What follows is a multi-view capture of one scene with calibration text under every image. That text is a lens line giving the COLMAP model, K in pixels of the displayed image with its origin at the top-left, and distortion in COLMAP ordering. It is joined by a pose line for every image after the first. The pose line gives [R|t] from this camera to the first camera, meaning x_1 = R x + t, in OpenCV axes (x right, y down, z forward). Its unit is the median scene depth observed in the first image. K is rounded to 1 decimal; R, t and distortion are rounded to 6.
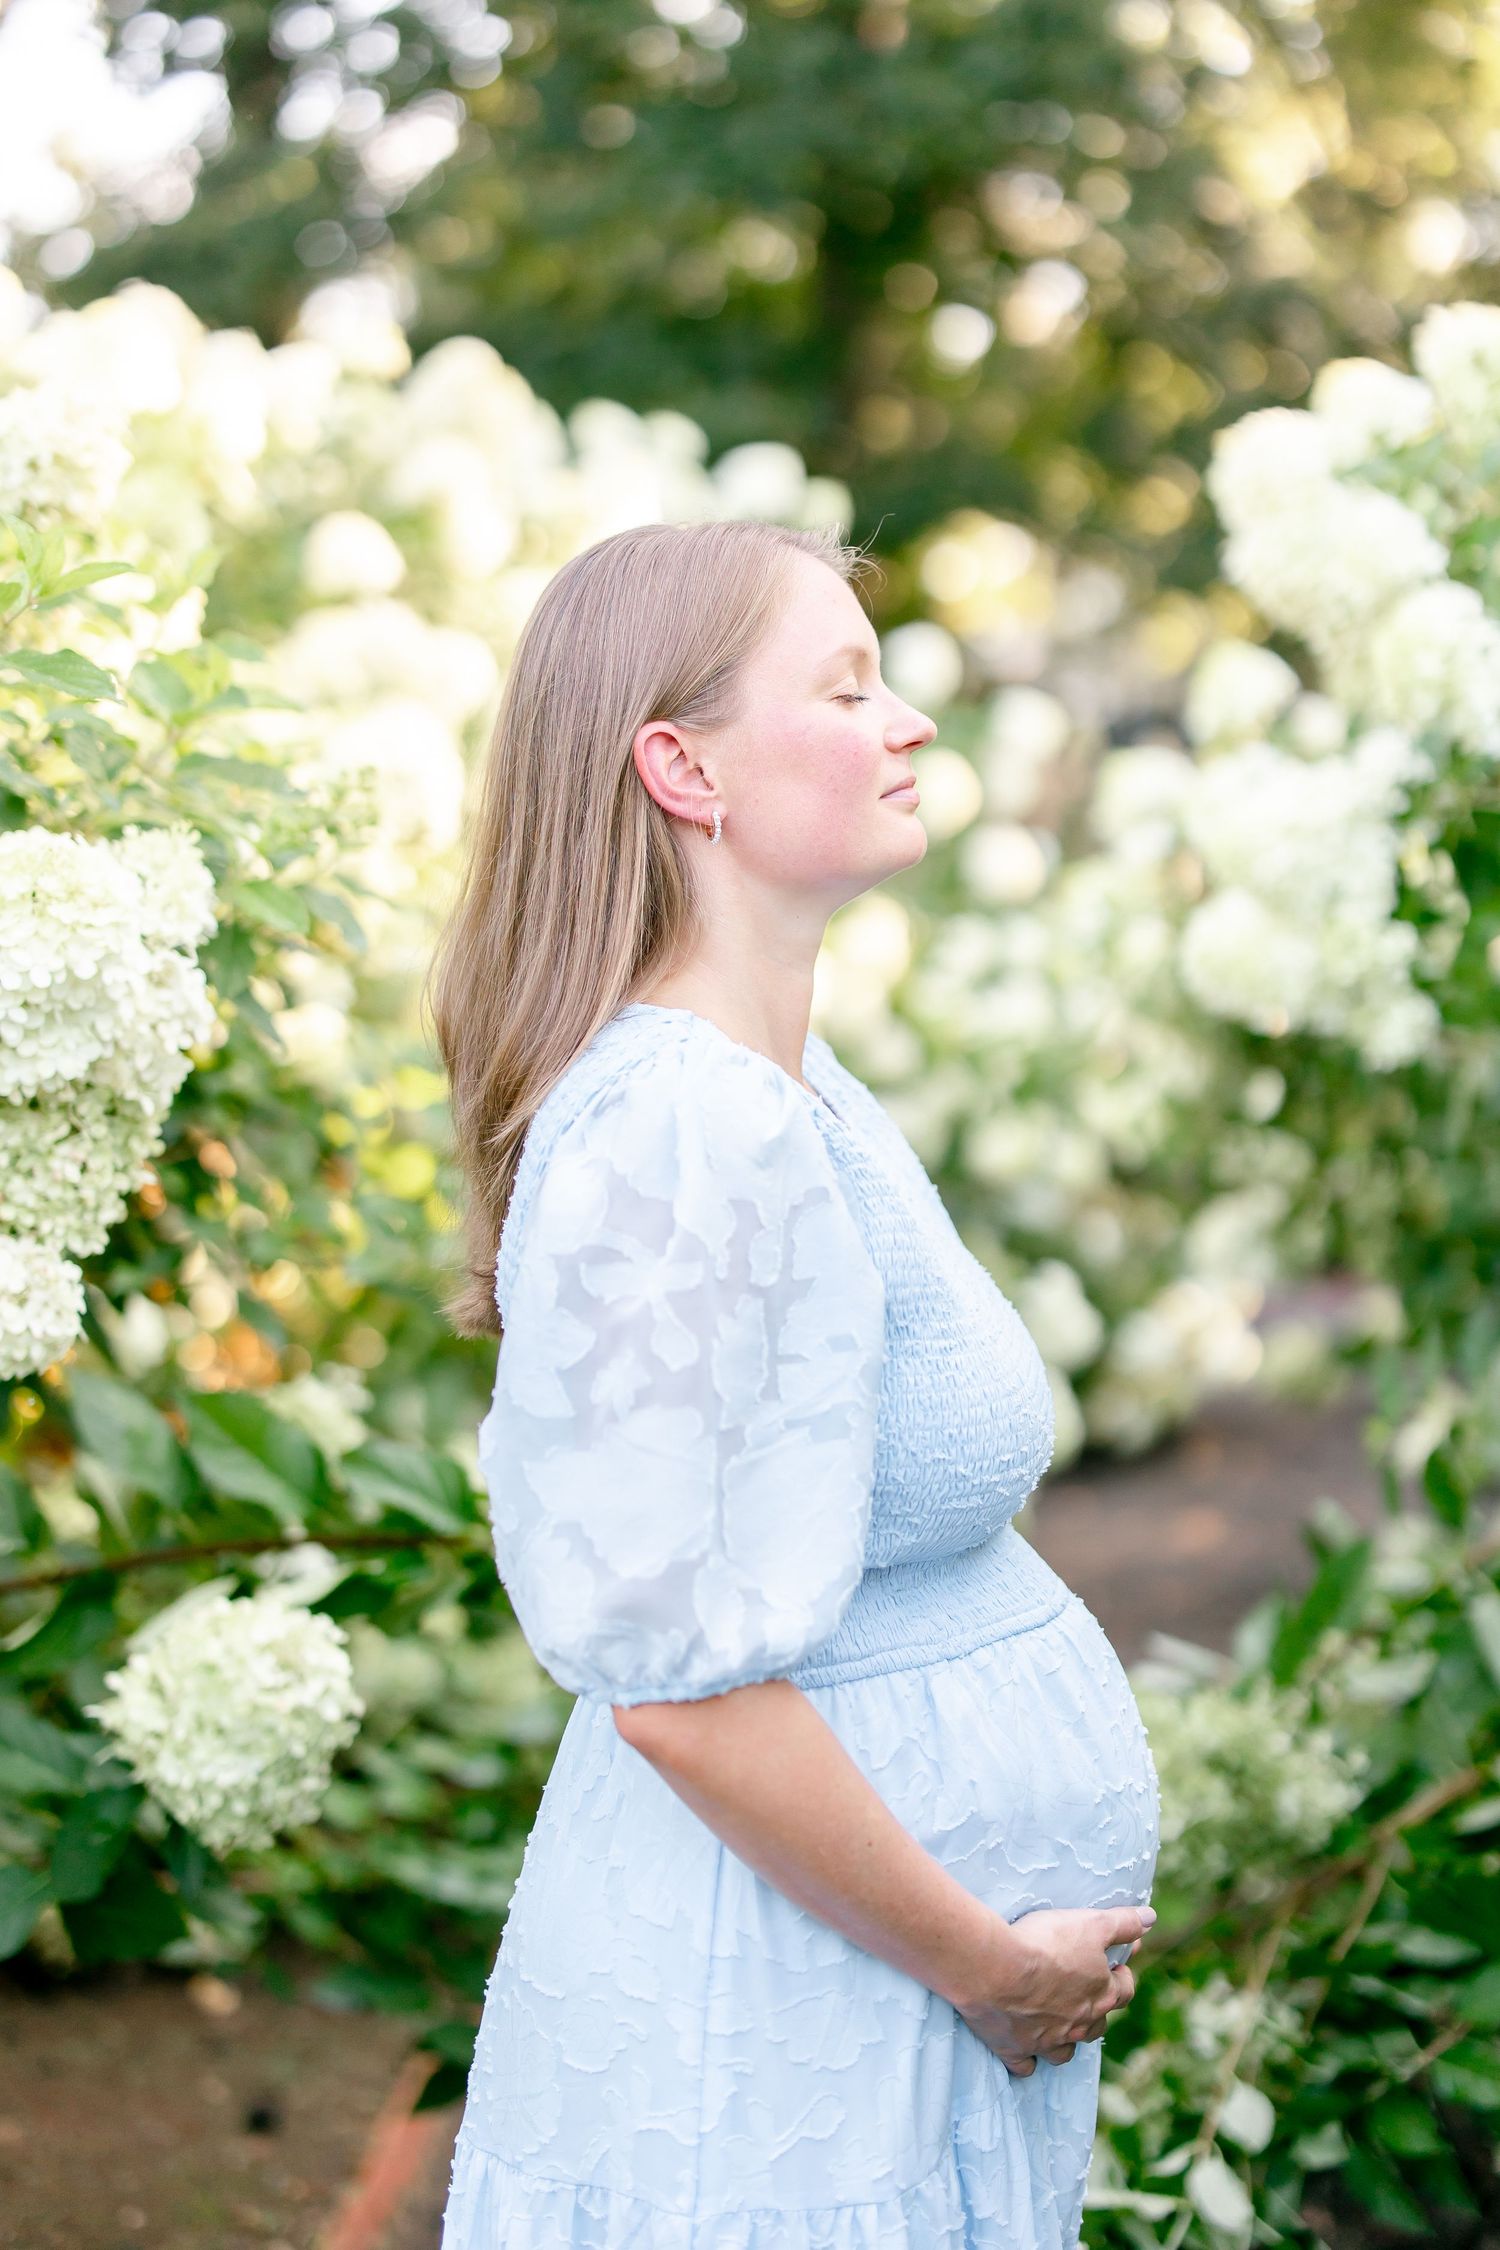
lens RADIAL K [[3371.5, 0, 790.1], [0, 3371.5, 1089.7], [0, 0, 1]] dist [-0.029845, -0.017769]
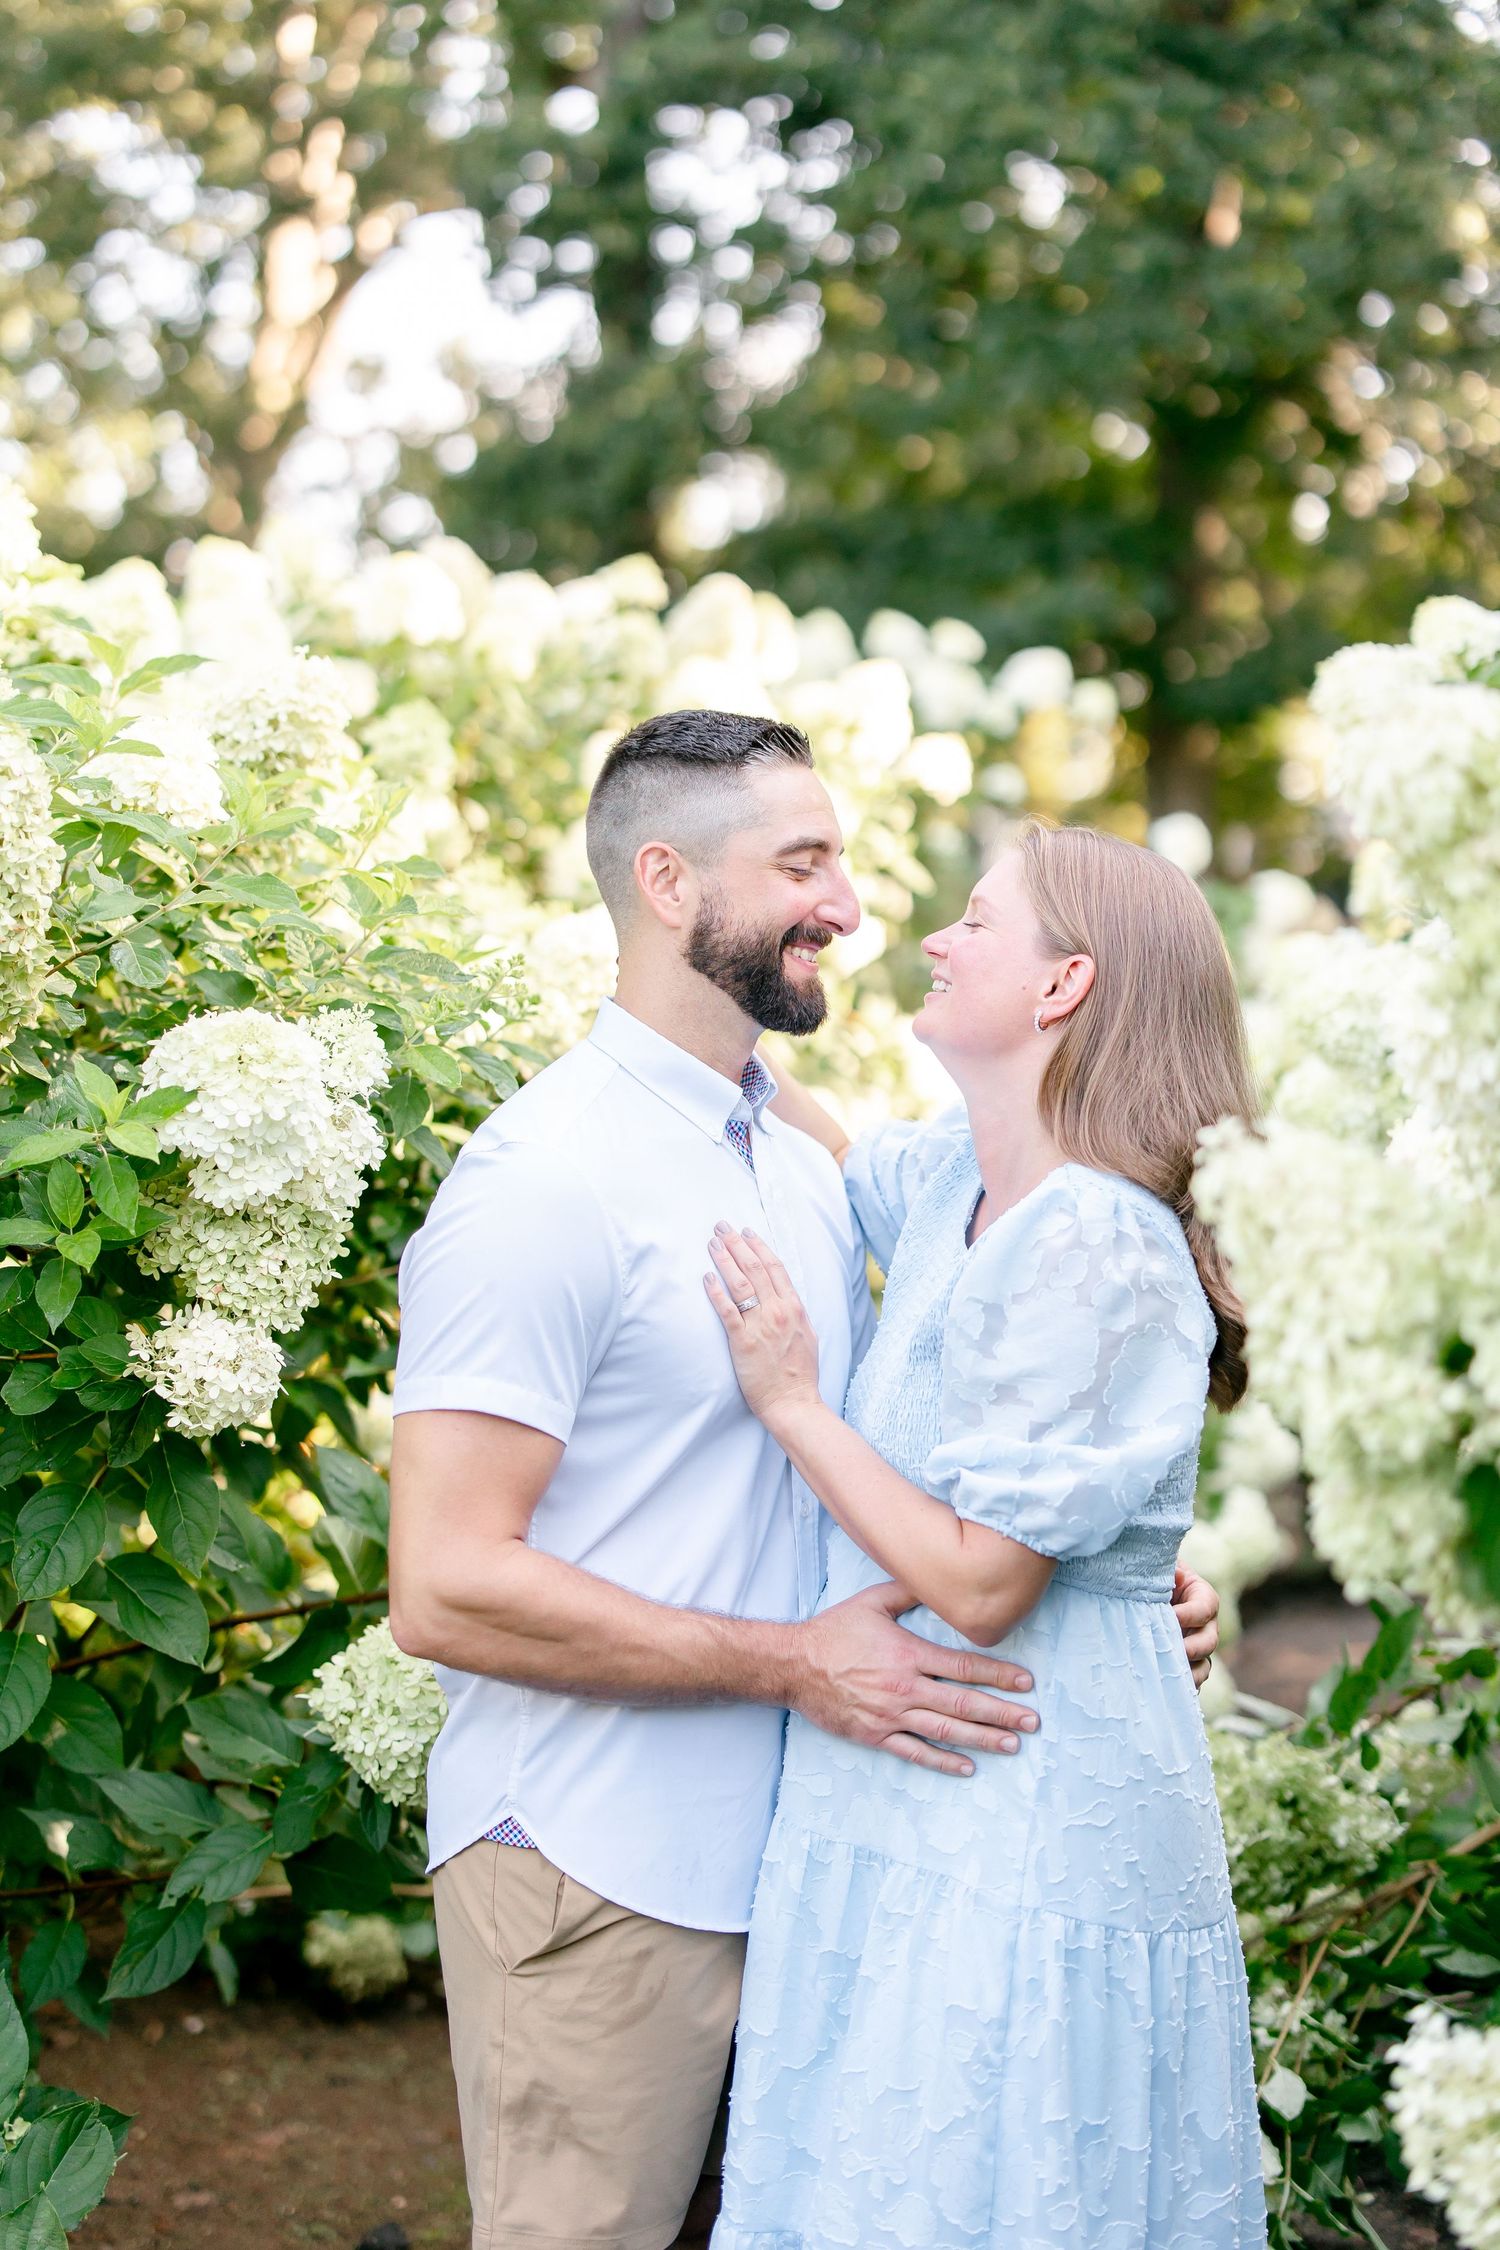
lens RADIAL K [[3257.2, 0, 750.0], [0, 3257.2, 1125.0], [0, 0, 1]] dist [0.017985, 0.035386]
pose [[0.992725, -0.000845, -0.120400, 0.088621], [-0.003743, 0.999276, -0.037872, 0.011385], [0.120344, 0.038047, 0.992003, -0.172152]]
